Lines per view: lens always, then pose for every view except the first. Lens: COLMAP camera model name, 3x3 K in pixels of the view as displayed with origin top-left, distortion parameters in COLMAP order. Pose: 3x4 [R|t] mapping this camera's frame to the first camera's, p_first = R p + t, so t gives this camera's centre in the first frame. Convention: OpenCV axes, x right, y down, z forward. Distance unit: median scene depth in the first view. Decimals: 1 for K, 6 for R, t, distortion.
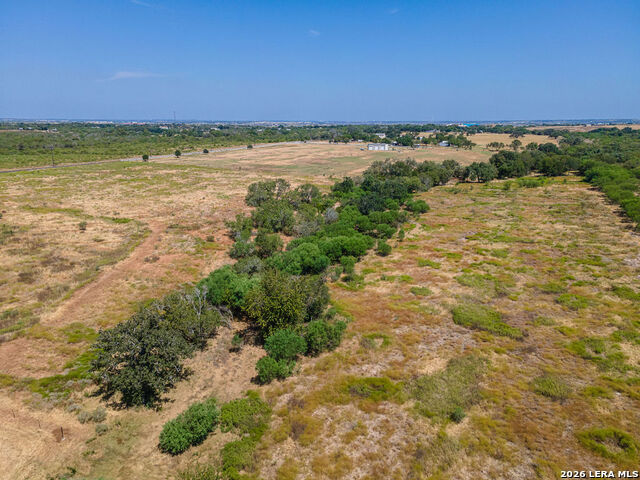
lens RADIAL K [[462.7, 0, 315.3], [0, 462.7, 237.7], [0, 0, 1]] dist [0.037942, 0.026674]
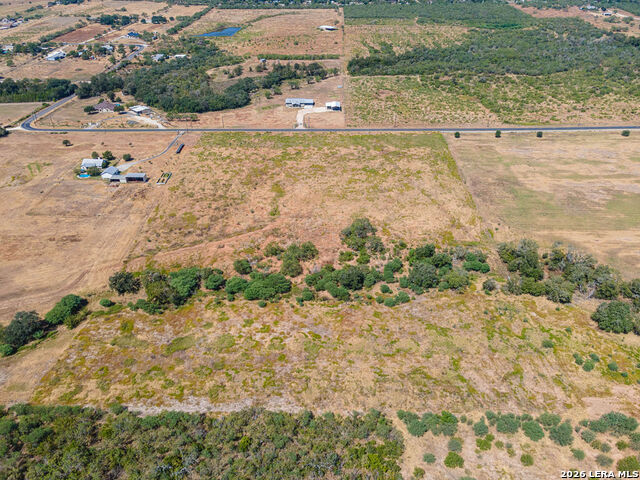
lens RADIAL K [[462.7, 0, 315.3], [0, 462.7, 237.7], [0, 0, 1]] dist [0.037942, 0.026674]
pose [[0.377344, 0.503154, -0.777462, 1.862554], [-0.219304, 0.864196, 0.452847, -1.322106], [0.899732, -0.000379, 0.436444, 0.448624]]
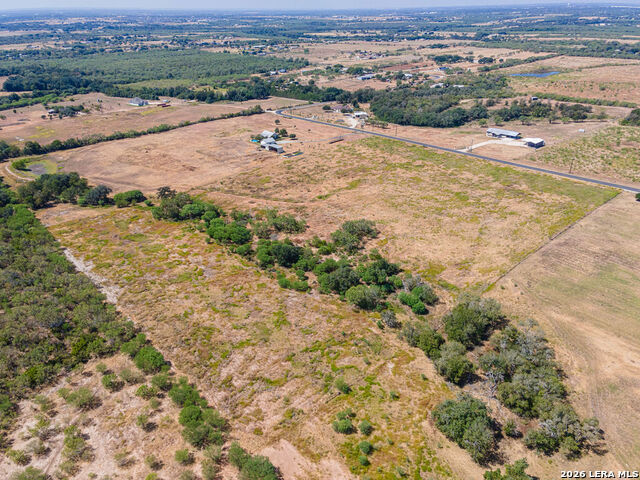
lens RADIAL K [[462.7, 0, 315.3], [0, 462.7, 237.7], [0, 0, 1]] dist [0.037942, 0.026674]
pose [[-0.406303, 0.411450, -0.815860, 1.979452], [-0.211390, 0.826332, 0.522005, -1.410790], [0.888950, 0.384557, -0.248765, 2.326028]]
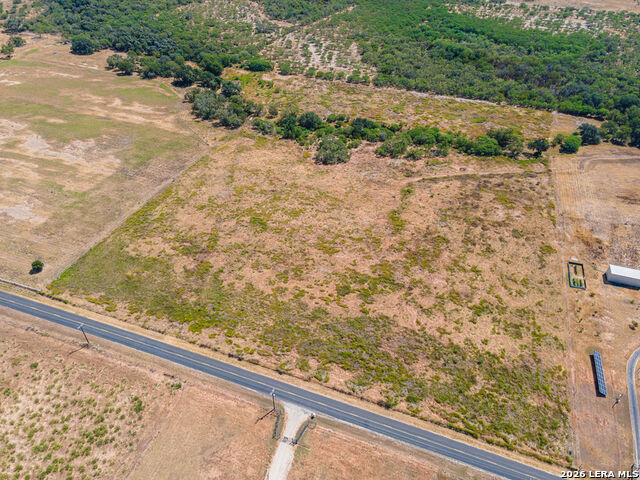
lens RADIAL K [[462.7, 0, 315.3], [0, 462.7, 237.7], [0, 0, 1]] dist [0.037942, 0.026674]
pose [[-0.070603, -0.629960, 0.773412, -2.810171], [0.248077, 0.739898, 0.625308, -1.650827], [-0.966164, 0.236014, 0.104040, 1.803014]]
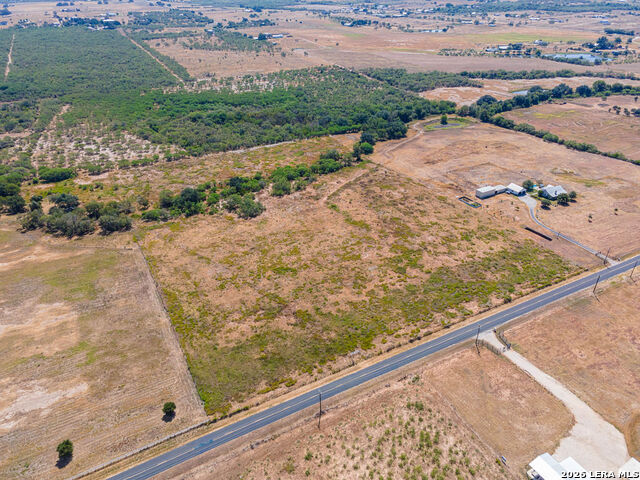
lens RADIAL K [[462.7, 0, 315.3], [0, 462.7, 237.7], [0, 0, 1]] dist [0.037942, 0.026674]
pose [[-0.791271, -0.300146, 0.532731, -2.337224], [0.162315, 0.736877, 0.656252, -2.063603], [-0.589529, 0.605743, -0.534351, 3.465220]]
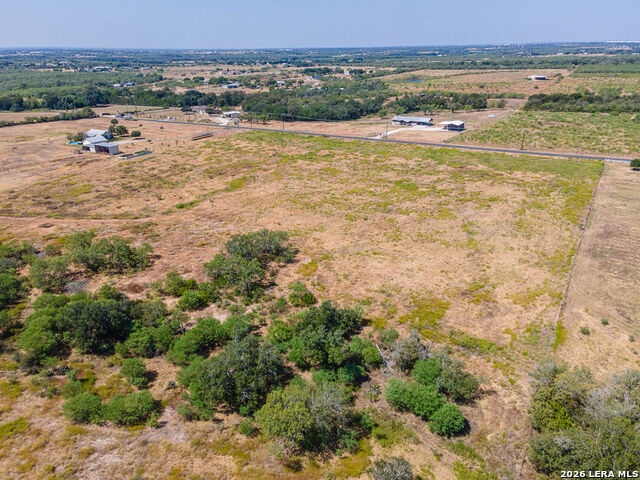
lens RADIAL K [[462.7, 0, 315.3], [0, 462.7, 237.7], [0, 0, 1]] dist [0.037942, 0.026674]
pose [[-0.139095, 0.379177, -0.914810, 0.967978], [-0.231349, 0.885784, 0.402323, -0.774464], [0.962876, 0.267602, -0.035486, 2.083072]]
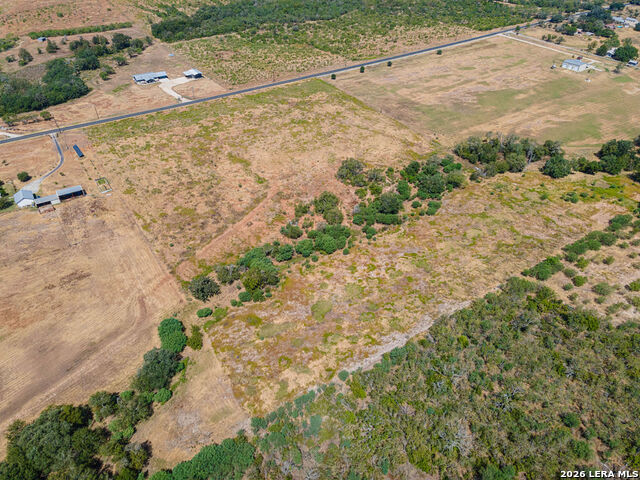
lens RADIAL K [[462.7, 0, 315.3], [0, 462.7, 237.7], [0, 0, 1]] dist [0.037942, 0.026674]
pose [[0.839772, 0.324176, -0.435537, 1.054668], [-0.128834, 0.898252, 0.420172, -1.006443], [0.527432, -0.296736, 0.796092, -0.749455]]
